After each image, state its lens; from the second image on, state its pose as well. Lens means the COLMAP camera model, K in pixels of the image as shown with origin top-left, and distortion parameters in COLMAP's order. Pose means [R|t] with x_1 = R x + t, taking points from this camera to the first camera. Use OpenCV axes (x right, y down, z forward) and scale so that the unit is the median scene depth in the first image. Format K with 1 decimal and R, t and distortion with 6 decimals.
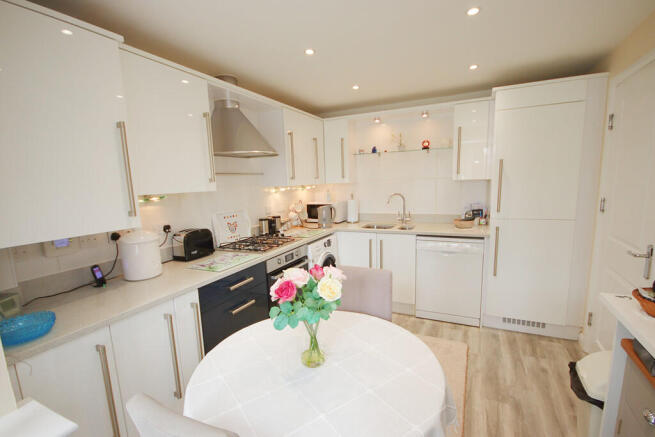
lens RADIAL K [[293.8, 0, 327.5], [0, 293.8, 218.5], [0, 0, 1]] dist [0.001470, 0.000300]
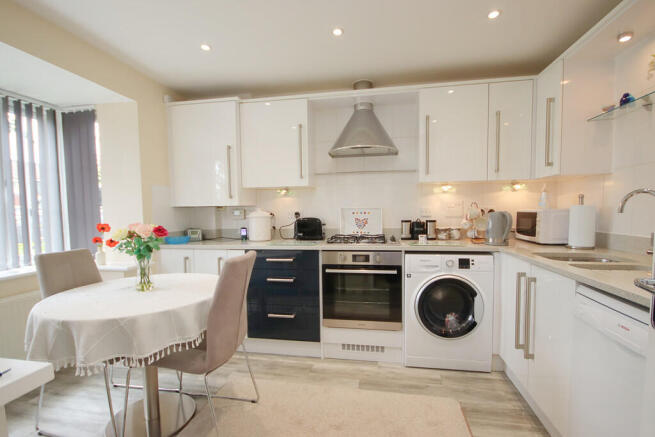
lens RADIAL K [[293.8, 0, 327.5], [0, 293.8, 218.5], [0, 0, 1]] dist [0.001470, 0.000300]
pose [[0.306378, 0.064600, -0.949716, 0.632021], [-0.113301, 0.993077, 0.030998, -0.006254], [0.945143, 0.098106, 0.311576, 0.550711]]
